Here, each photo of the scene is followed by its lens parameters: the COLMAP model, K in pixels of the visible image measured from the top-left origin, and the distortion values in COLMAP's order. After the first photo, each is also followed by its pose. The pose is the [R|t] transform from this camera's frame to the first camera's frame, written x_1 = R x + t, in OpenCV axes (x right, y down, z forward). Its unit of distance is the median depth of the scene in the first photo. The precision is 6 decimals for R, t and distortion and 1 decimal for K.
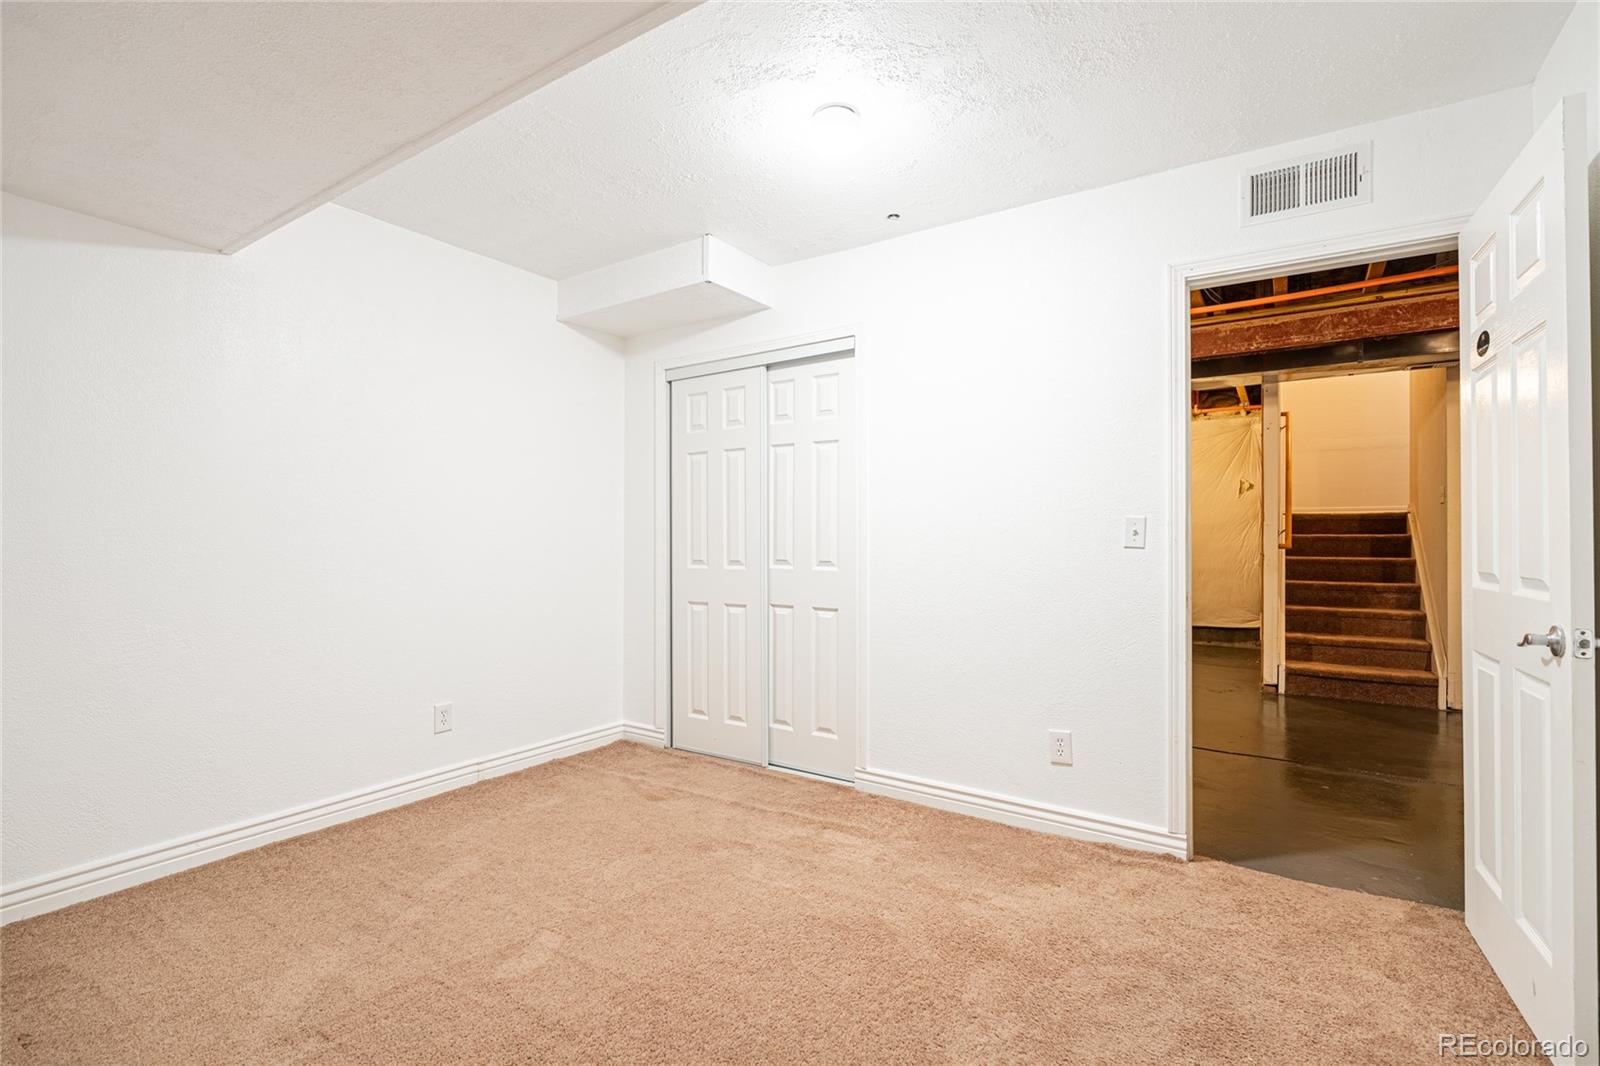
lens RADIAL K [[726.6, 0, 798.2], [0, 726.6, 533.3], [0, 0, 1]] dist [-0.002220, 0.000340]
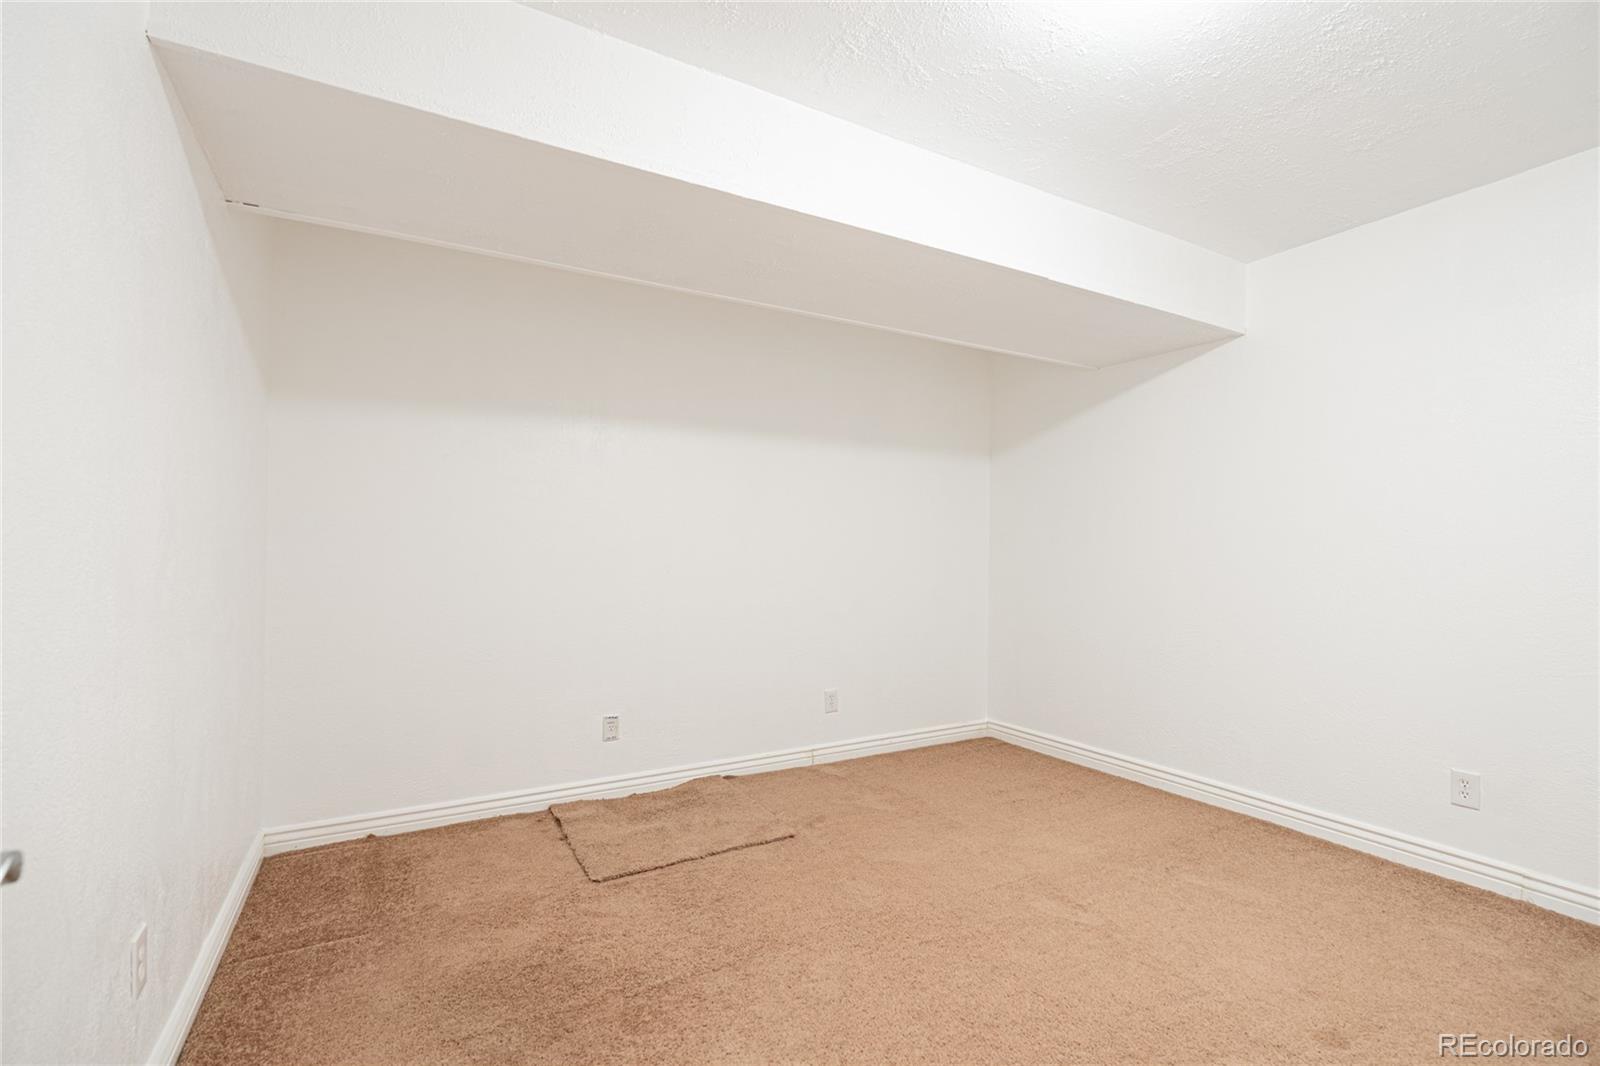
lens RADIAL K [[726.6, 0, 799.3], [0, 726.6, 540.6], [0, 0, 1]] dist [-0.002220, 0.000340]
pose [[-0.453744, -0.010246, -0.891073, 0.618188], [0.007915, 0.999848, -0.015527, -0.012848], [0.891097, -0.014098, -0.453594, 0.799298]]
